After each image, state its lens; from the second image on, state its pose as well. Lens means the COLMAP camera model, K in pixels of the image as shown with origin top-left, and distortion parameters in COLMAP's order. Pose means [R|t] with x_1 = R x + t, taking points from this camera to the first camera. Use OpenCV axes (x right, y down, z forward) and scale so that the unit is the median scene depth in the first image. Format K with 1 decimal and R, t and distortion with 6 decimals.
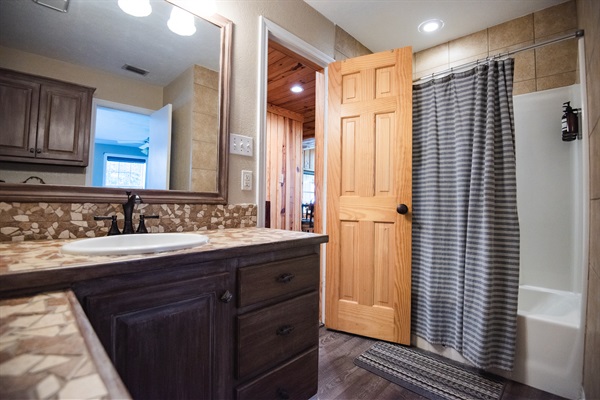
lens RADIAL K [[277.3, 0, 300.0], [0, 277.3, 199.6], [0, 0, 1]] dist [-0.036717, -0.004548]
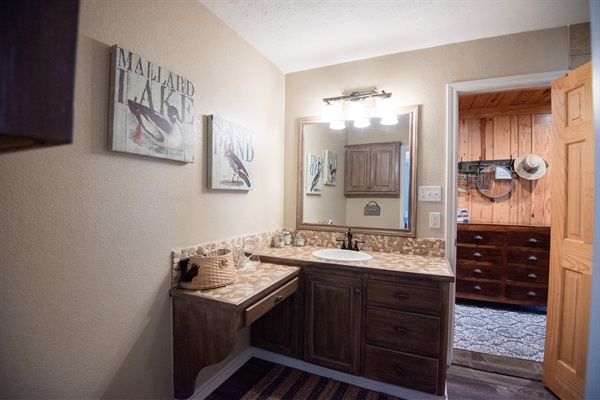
lens RADIAL K [[277.3, 0, 297.5], [0, 277.3, 197.6], [0, 0, 1]] dist [-0.036717, -0.004548]
pose [[0.330276, -0.007872, -0.943852, 0.879630], [0.000816, 0.999967, -0.008054, -0.180832], [0.943884, 0.001890, 0.330271, -0.030107]]
